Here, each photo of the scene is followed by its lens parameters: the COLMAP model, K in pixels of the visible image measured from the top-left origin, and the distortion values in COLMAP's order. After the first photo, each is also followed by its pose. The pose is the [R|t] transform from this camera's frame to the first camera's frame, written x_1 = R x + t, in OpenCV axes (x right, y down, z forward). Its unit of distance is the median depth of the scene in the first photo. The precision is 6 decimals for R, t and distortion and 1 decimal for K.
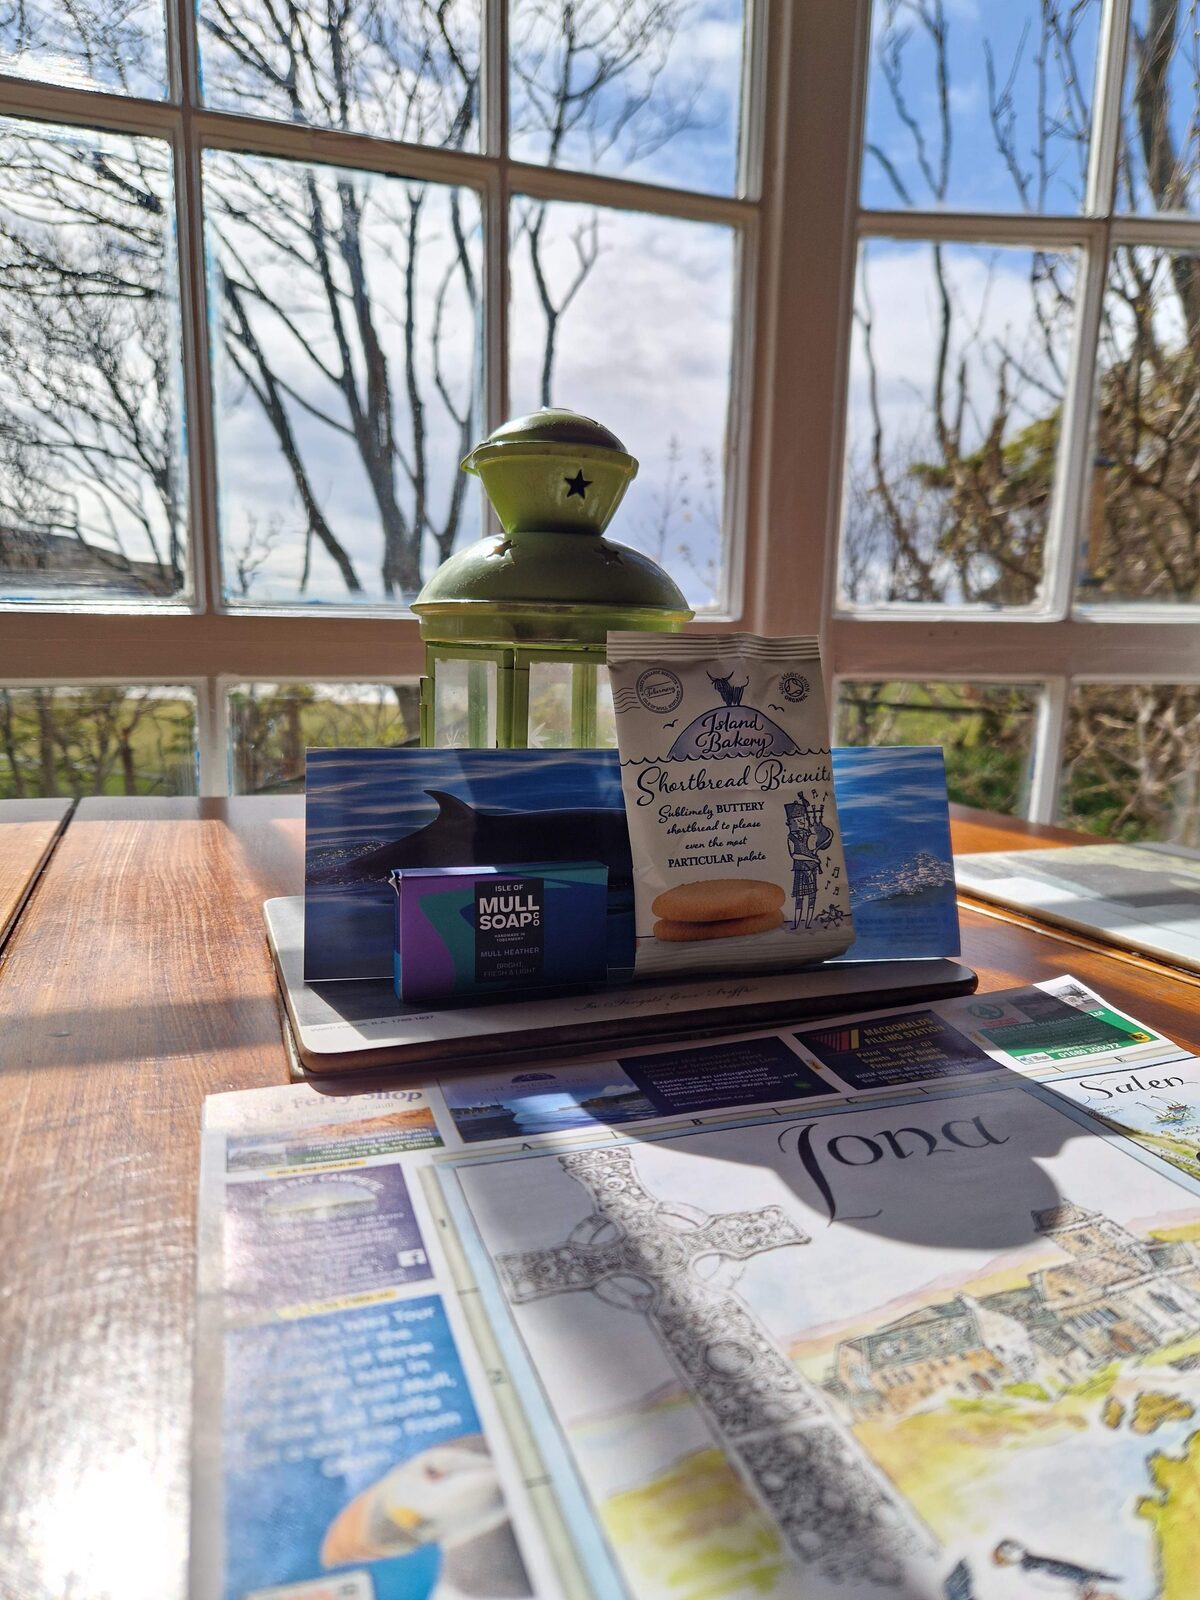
lens RADIAL K [[1090.2, 0, 637.2], [0, 1090.2, 809.0], [0, 0, 1]] dist [0.059113, -0.000079]
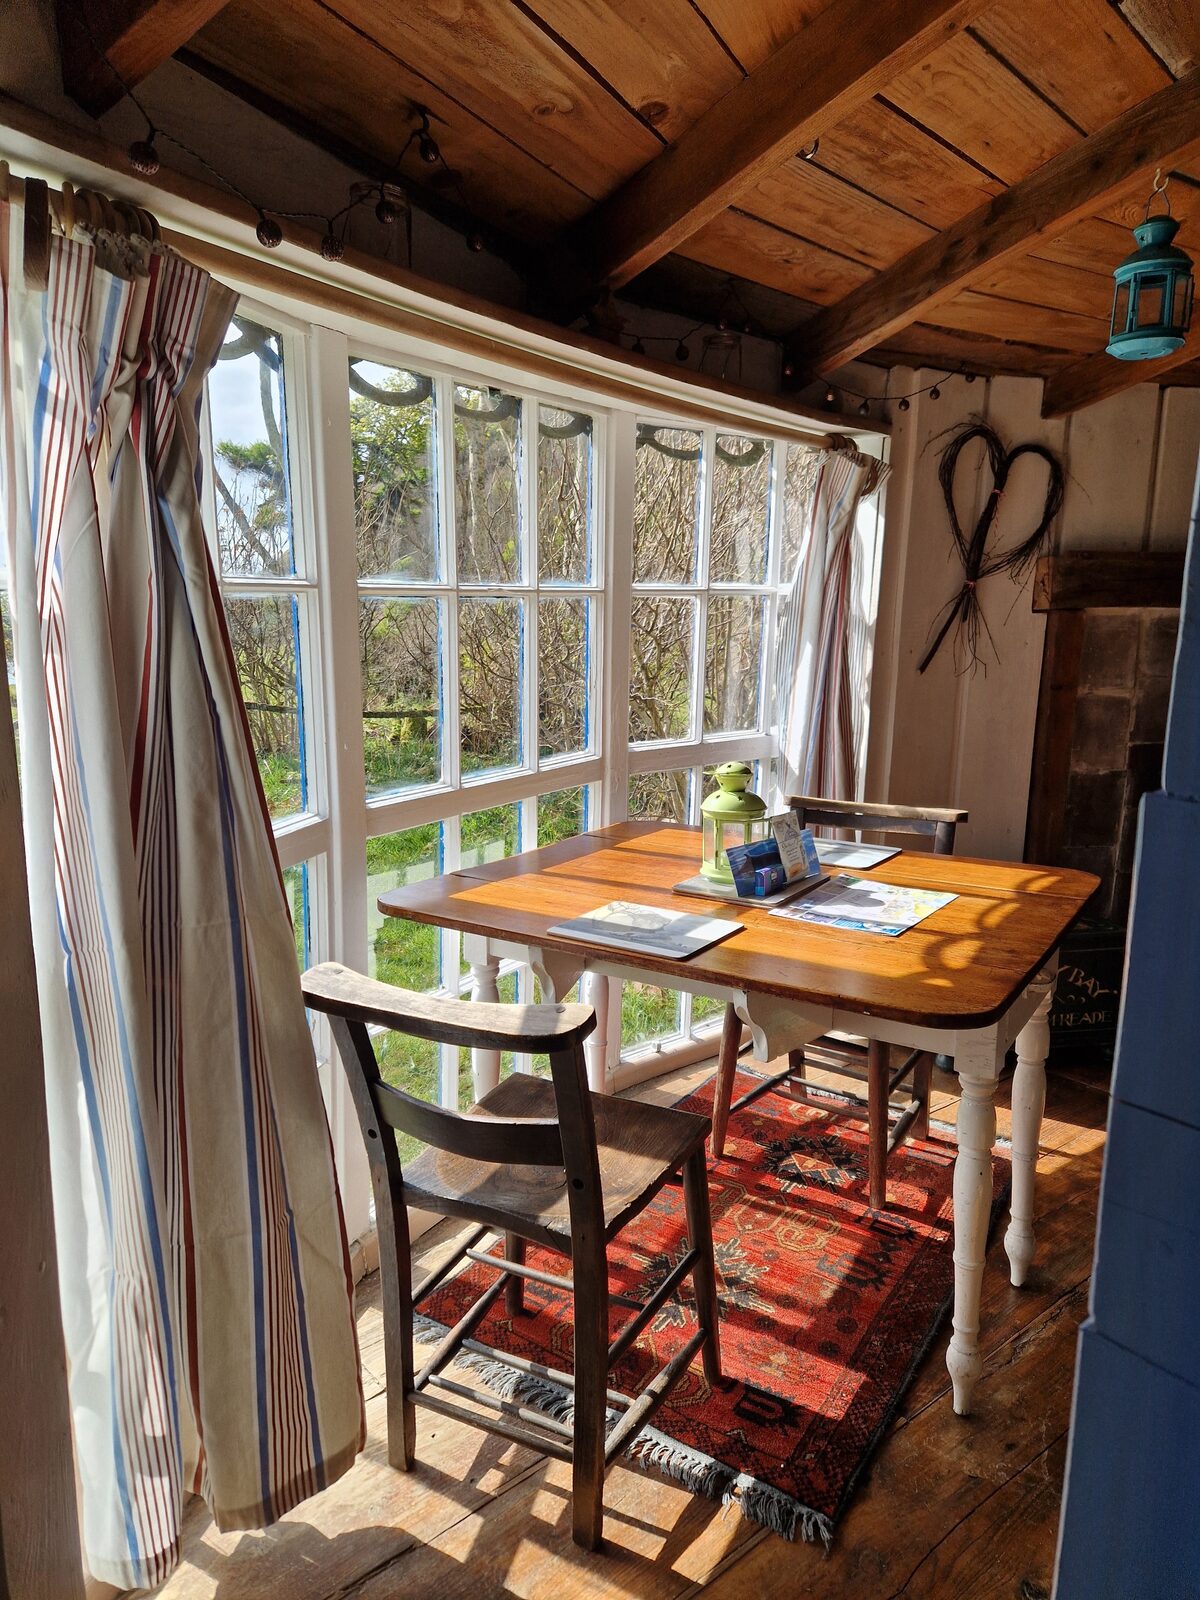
lens RADIAL K [[1090.2, 0, 637.2], [0, 1090.2, 809.0], [0, 0, 1]] dist [0.059113, -0.000079]
pose [[0.807424, -0.127889, 0.575943, -3.731495], [0.108586, 0.991759, 0.067993, -0.668683], [-0.579893, 0.007641, 0.814657, -2.944234]]
